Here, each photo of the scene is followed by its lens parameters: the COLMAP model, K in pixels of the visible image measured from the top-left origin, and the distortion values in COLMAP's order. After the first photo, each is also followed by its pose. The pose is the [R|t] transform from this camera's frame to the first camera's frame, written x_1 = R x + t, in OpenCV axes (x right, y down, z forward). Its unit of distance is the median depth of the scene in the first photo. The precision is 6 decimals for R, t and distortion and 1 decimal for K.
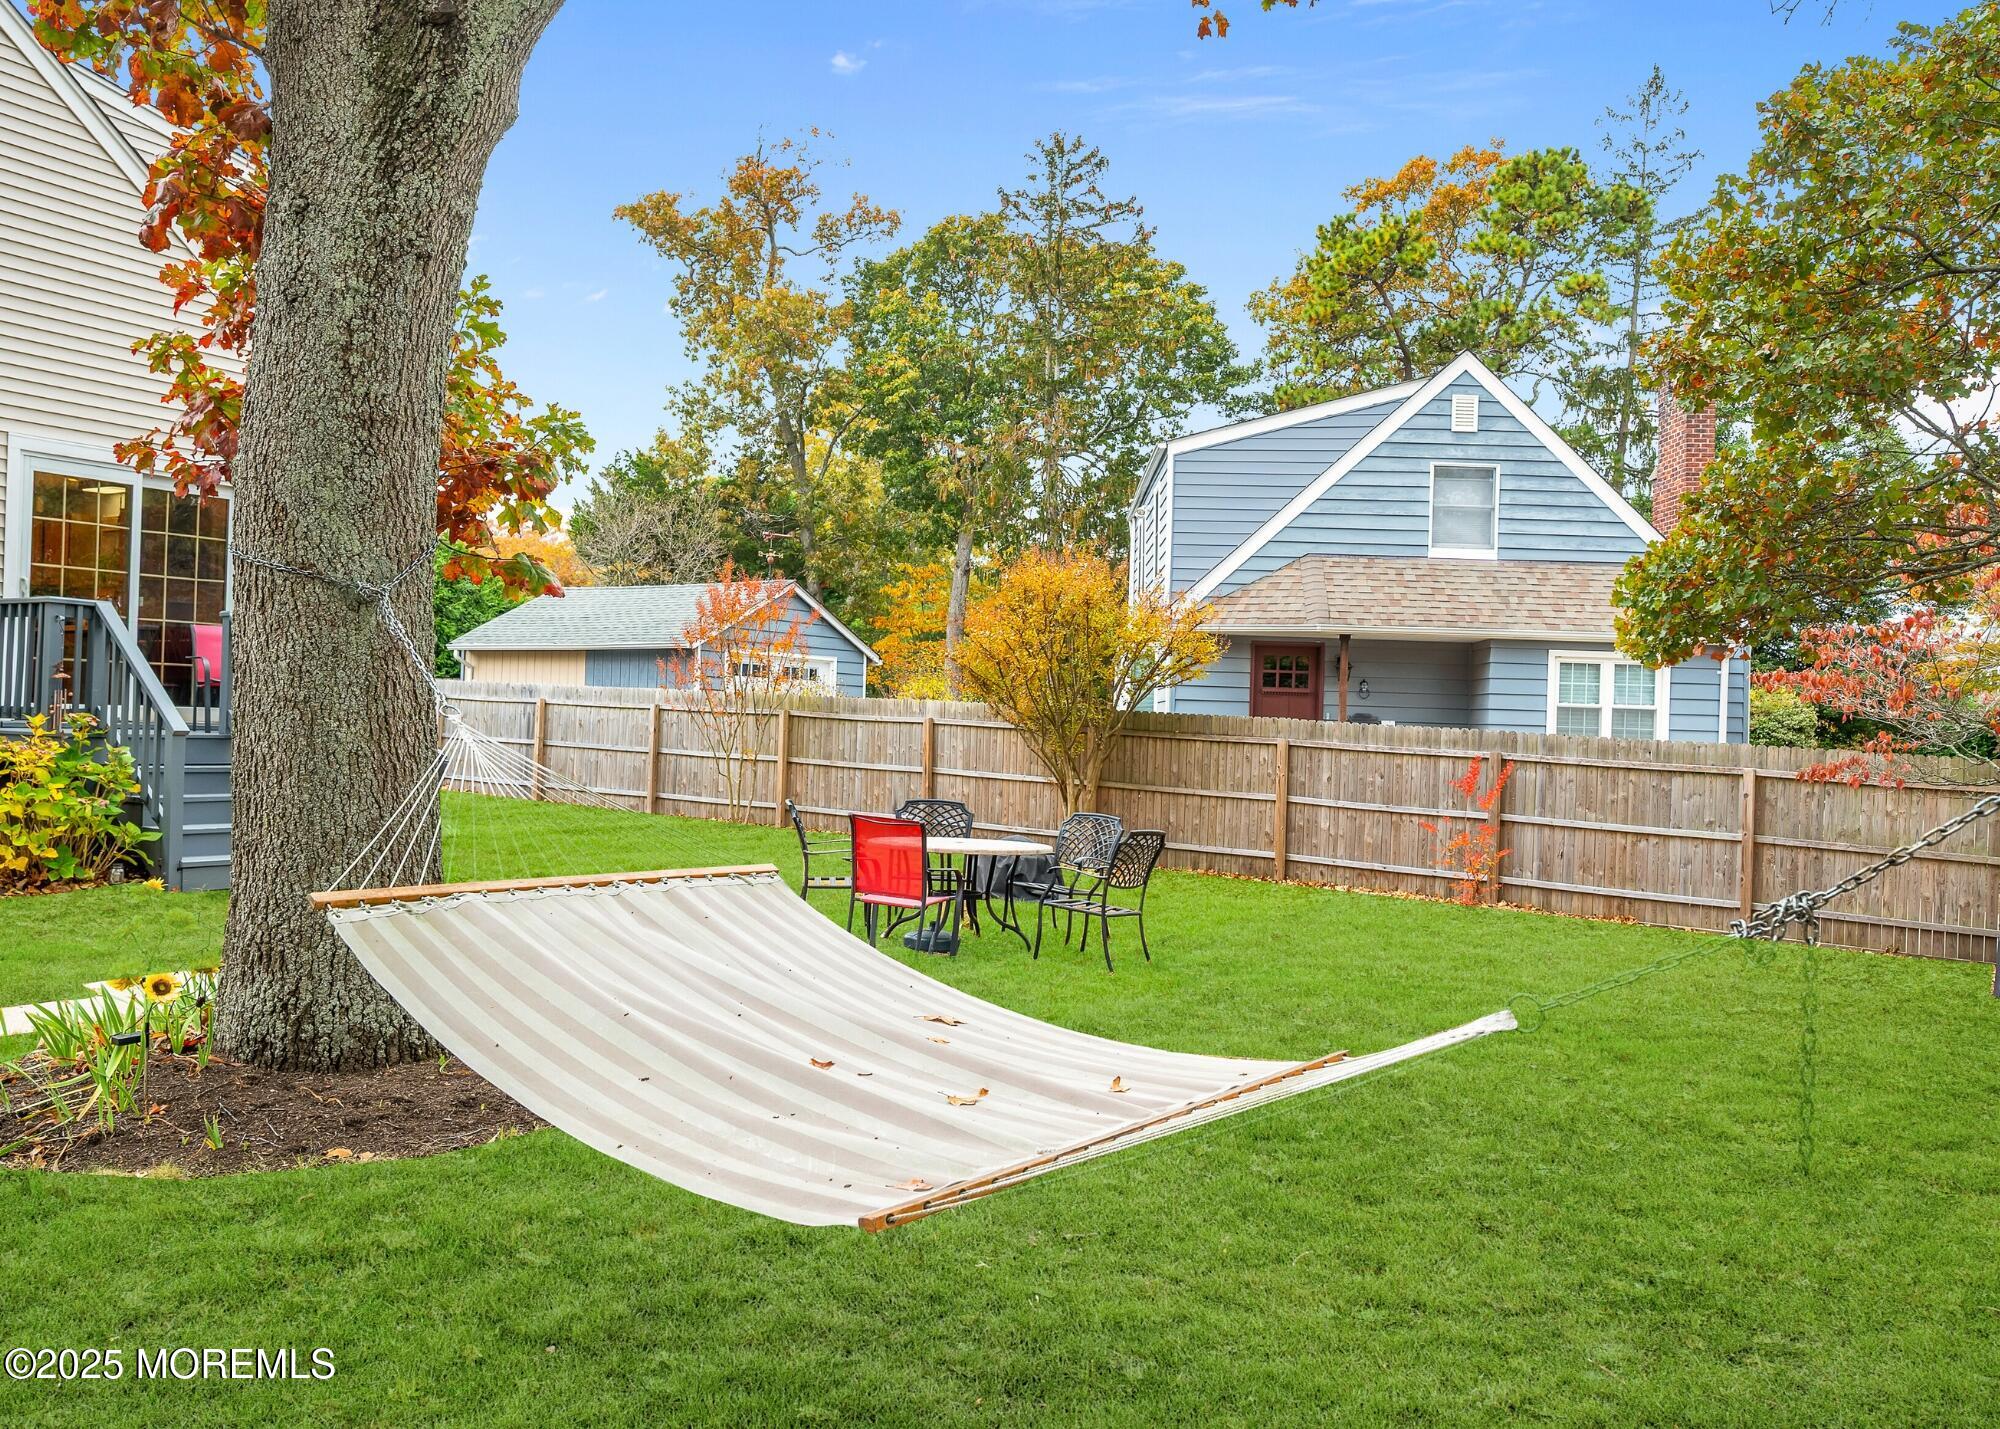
lens RADIAL K [[1686.9, 0, 1000.0], [0, 1686.9, 714.5], [0, 0, 1]] dist [-0.006125, -0.001687]
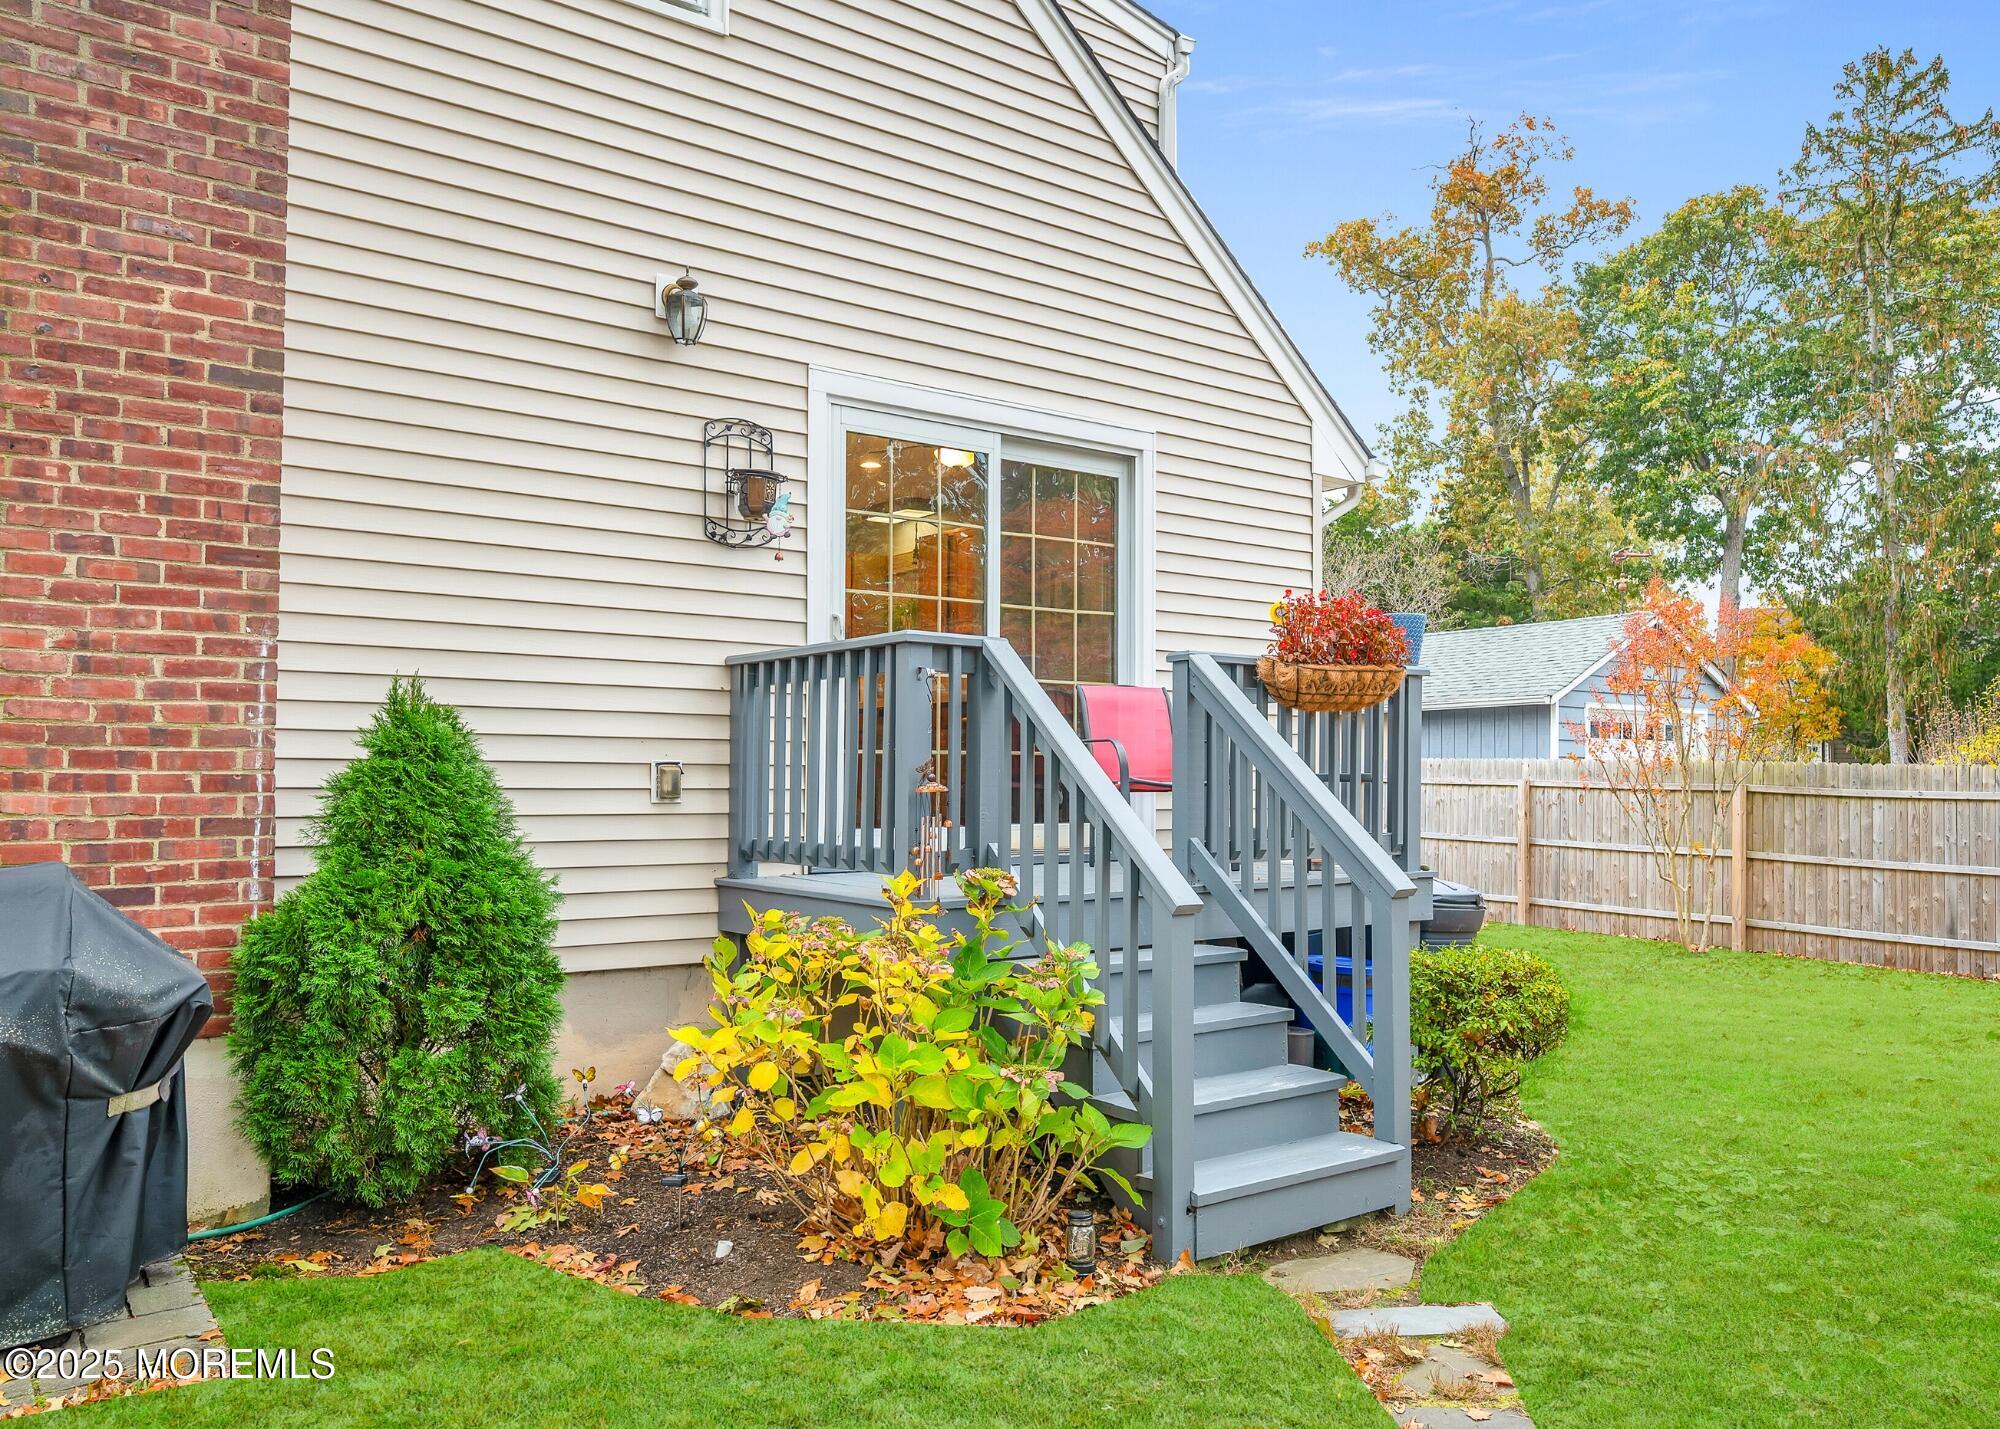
lens RADIAL K [[1546.4, 0, 1000.0], [0, 1546.4, 714.5], [0, 0, 1]] dist [-0.000405, 0.002329]
pose [[0.933727, -0.041059, -0.355625, -0.098723], [0.027240, 0.998670, -0.043780, -0.006300], [0.356949, 0.031191, 0.933603, 0.152396]]
